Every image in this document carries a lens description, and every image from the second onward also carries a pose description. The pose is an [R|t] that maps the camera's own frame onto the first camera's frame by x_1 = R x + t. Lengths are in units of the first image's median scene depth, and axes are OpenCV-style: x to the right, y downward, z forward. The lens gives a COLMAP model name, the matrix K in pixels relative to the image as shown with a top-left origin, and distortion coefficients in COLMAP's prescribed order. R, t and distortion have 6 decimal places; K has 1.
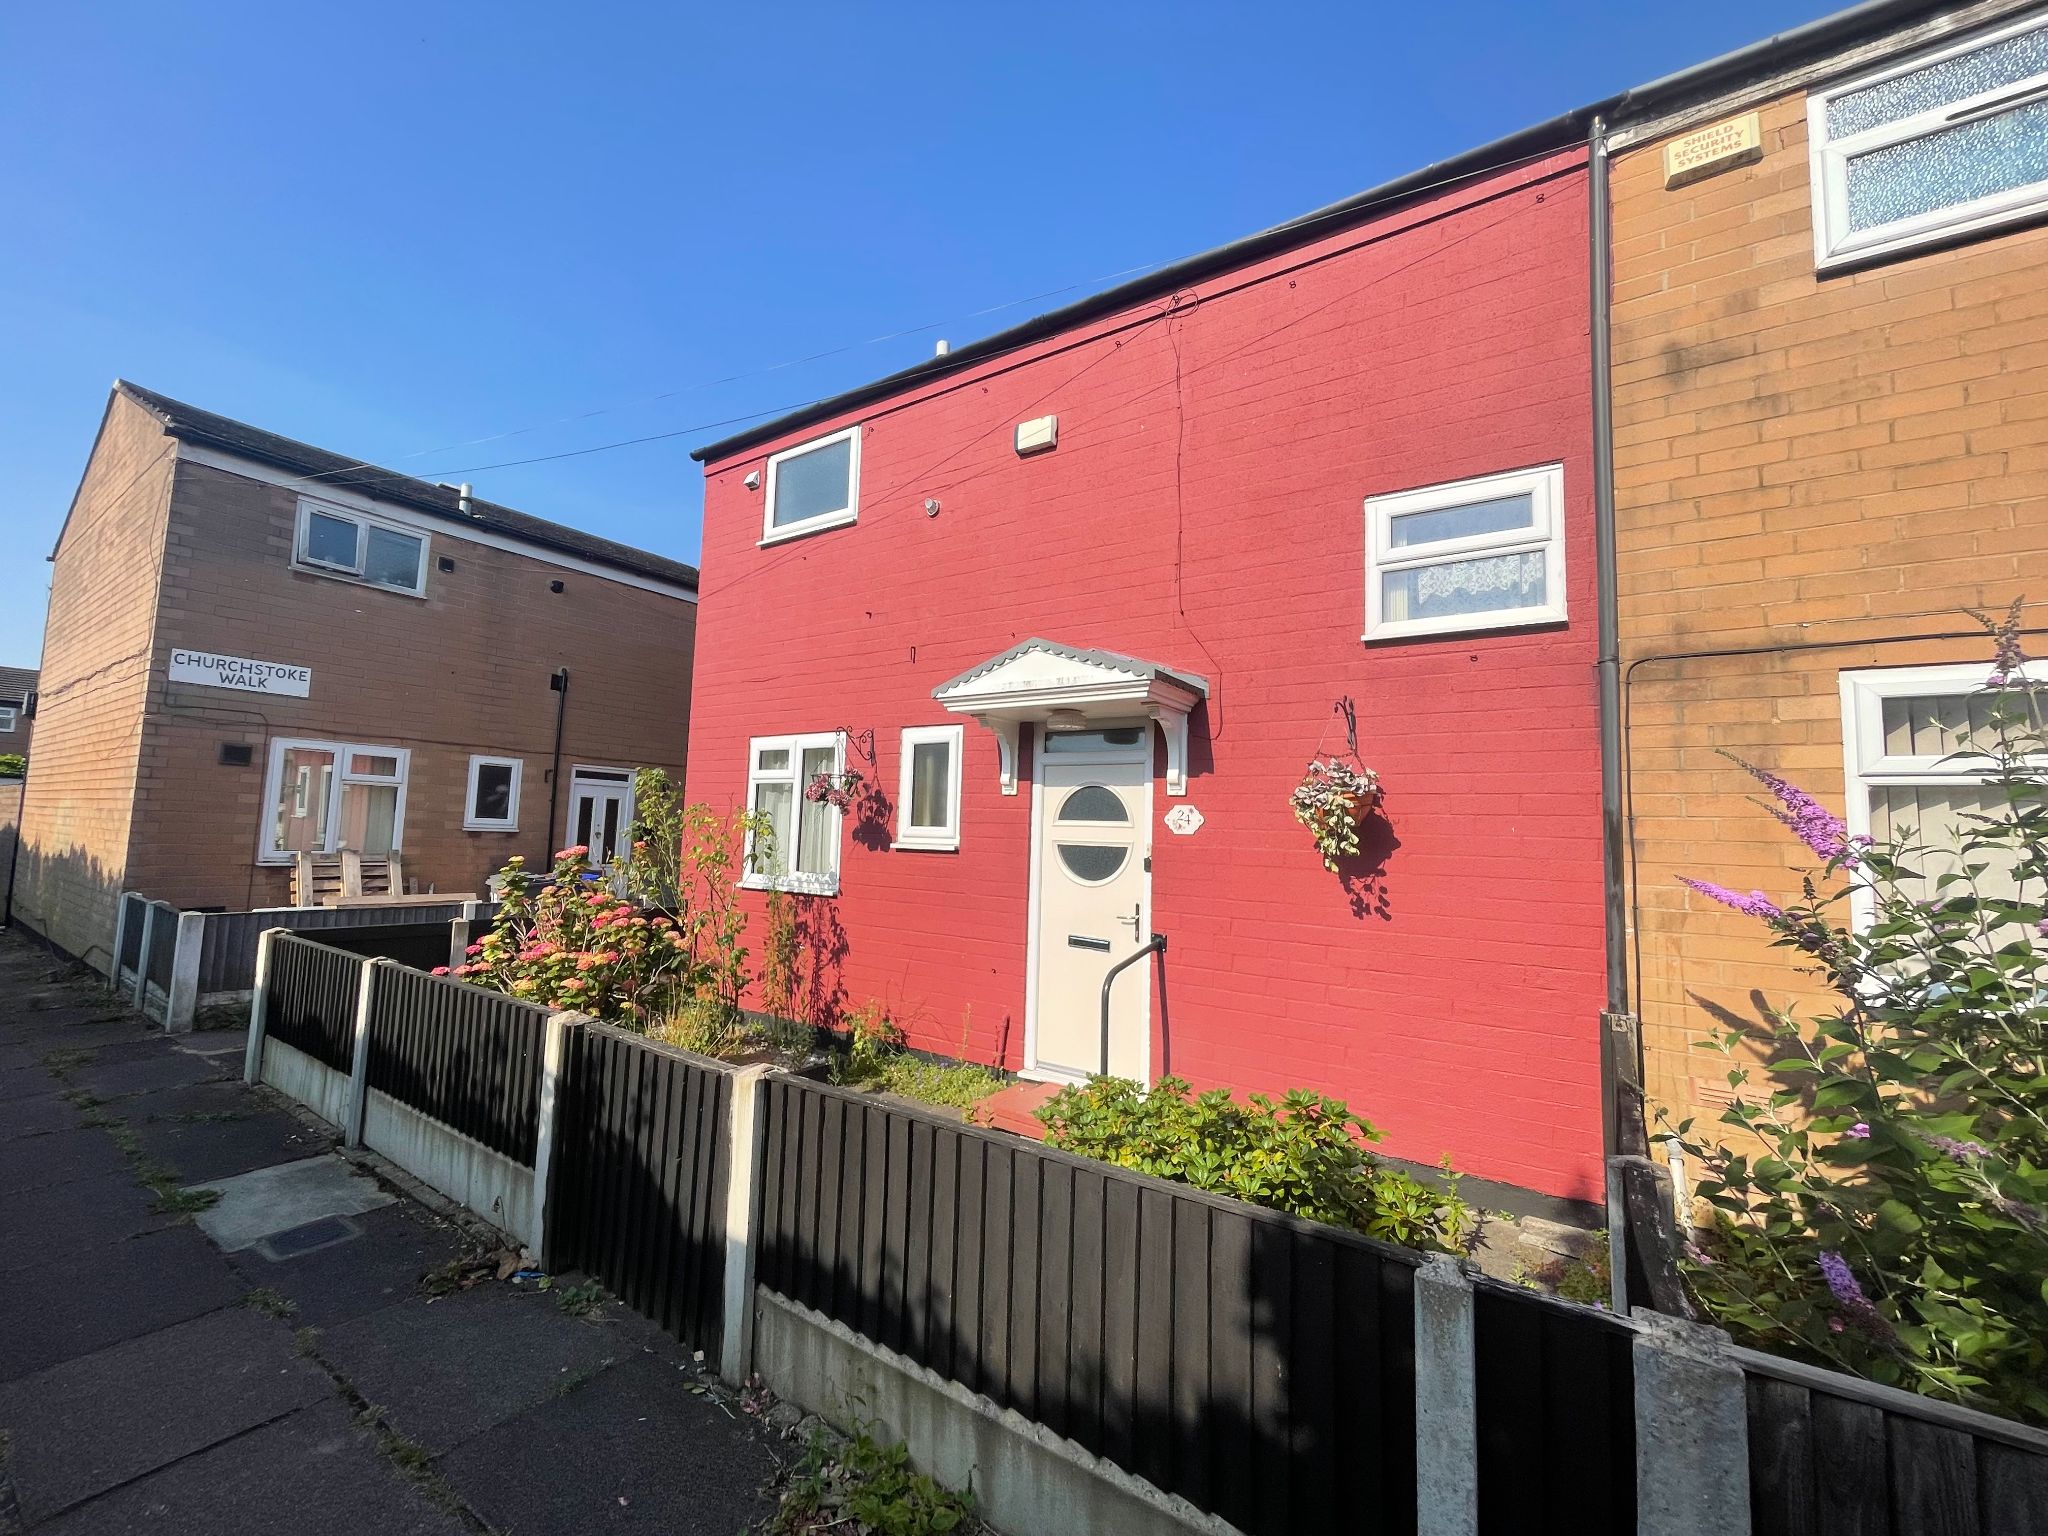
lens RADIAL K [[828.9, 0, 1024.6], [0, 828.9, 758.8], [0, 0, 1]] dist [-0.006557, 0.000894]
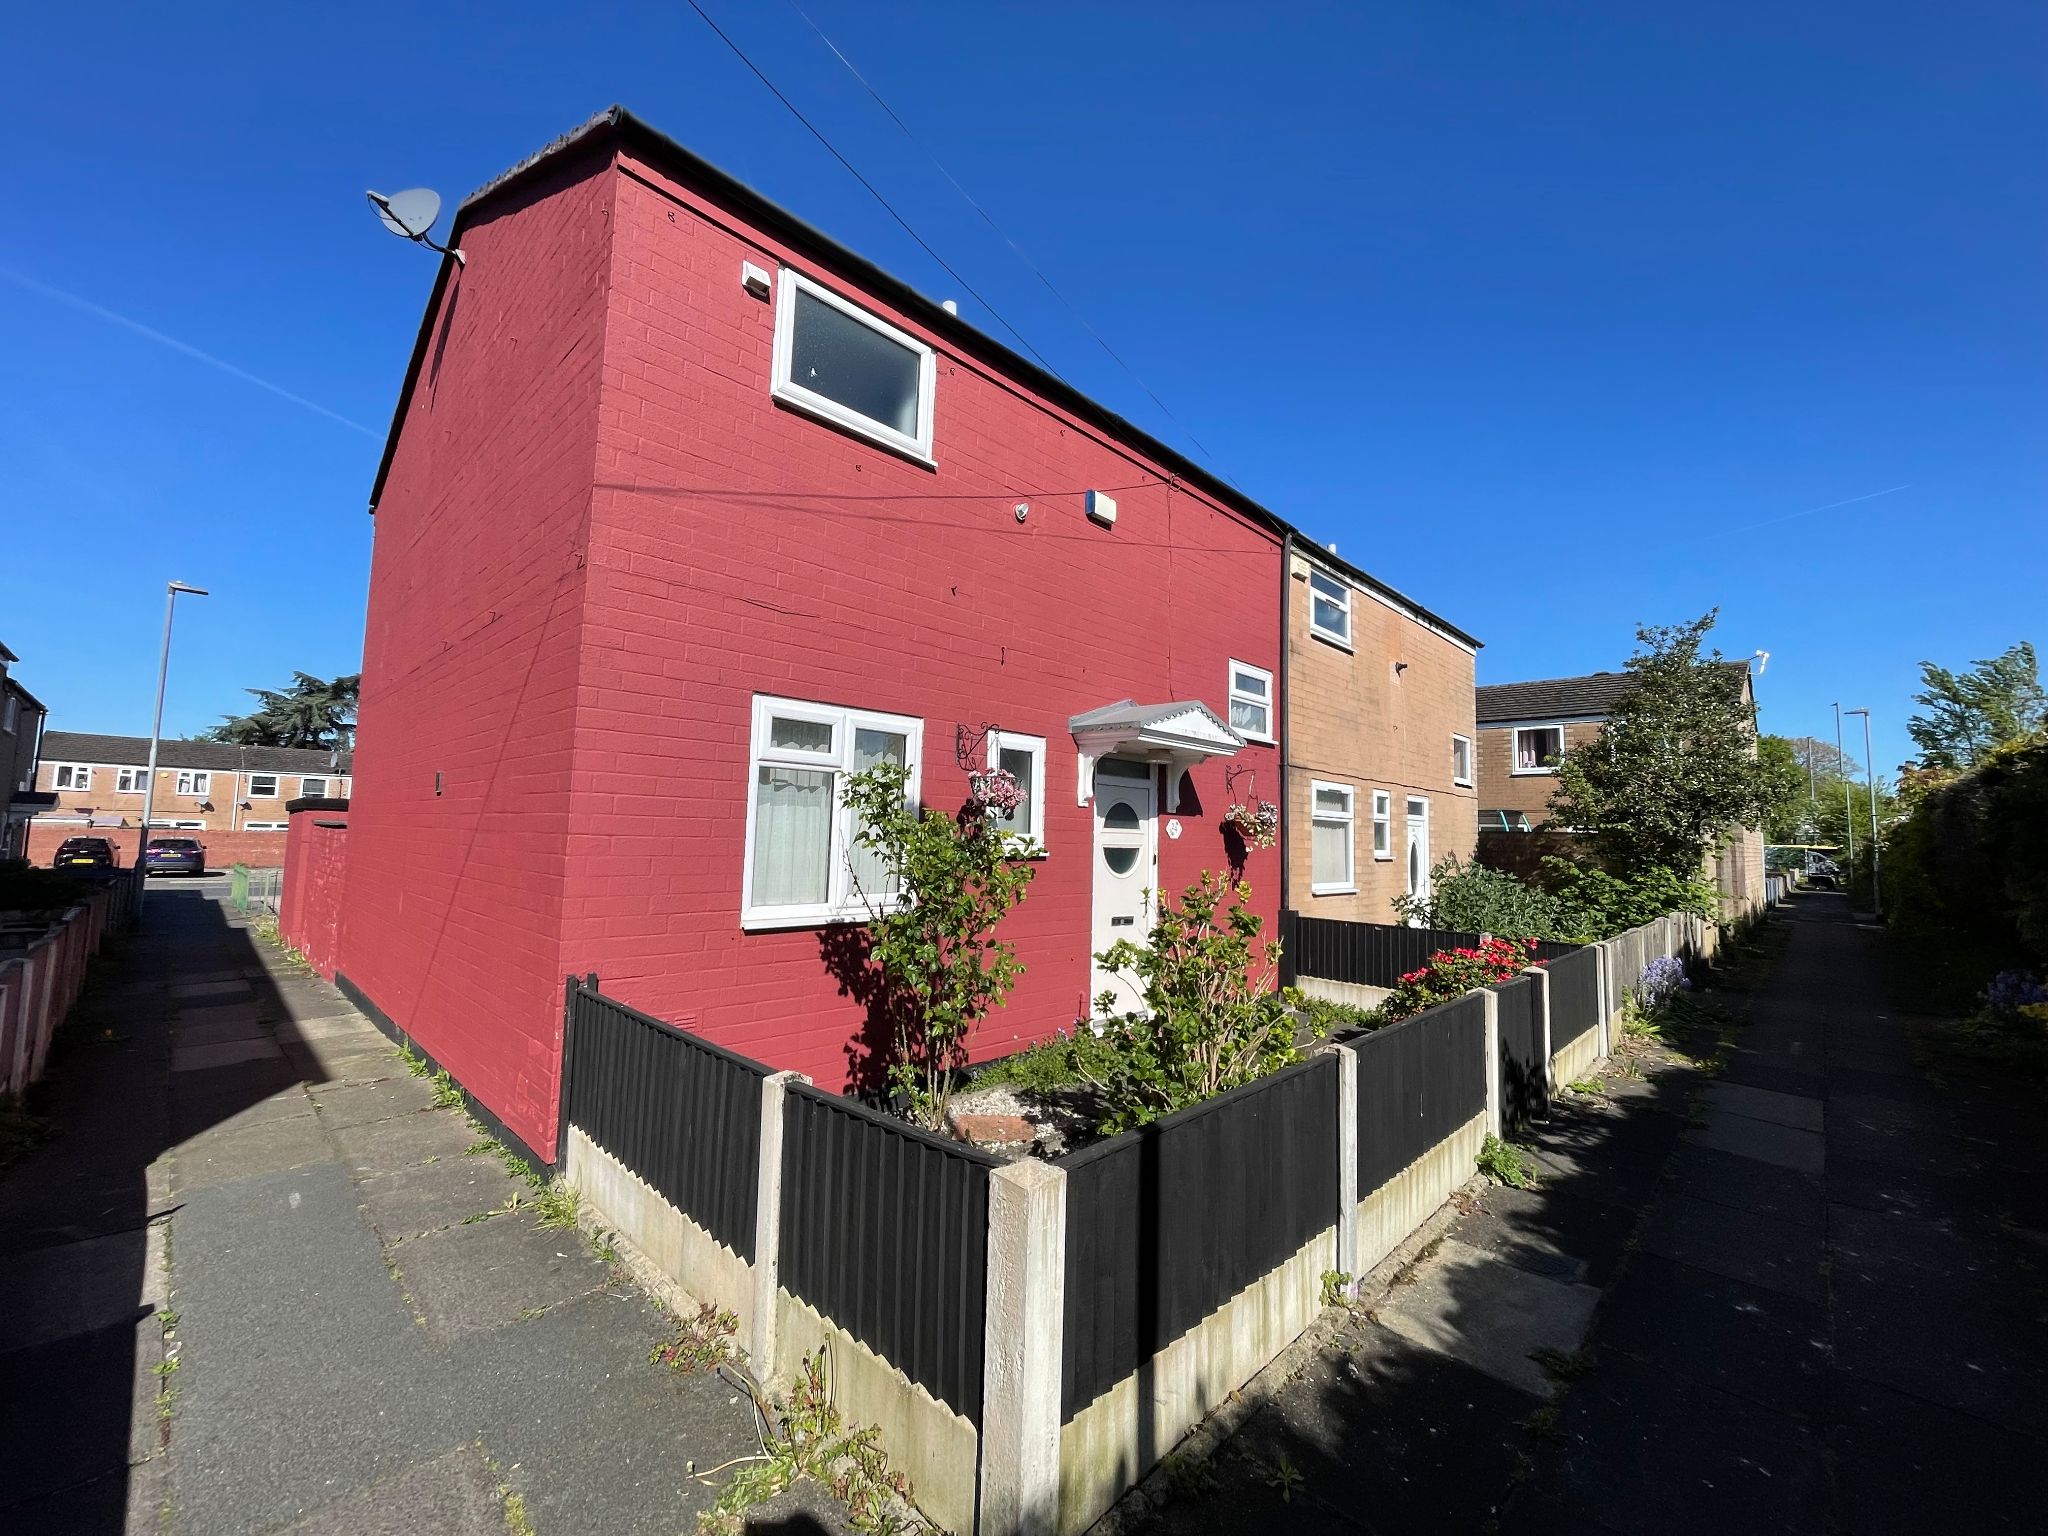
lens RADIAL K [[828.9, 0, 1026.6], [0, 828.9, 776.7], [0, 0, 1]] dist [-0.006557, 0.000894]
pose [[0.170376, 0.048489, 0.984185, -1.134049], [-0.108265, 0.993663, -0.030213, 0.043597], [-0.979413, -0.101405, 0.174546, 0.831547]]
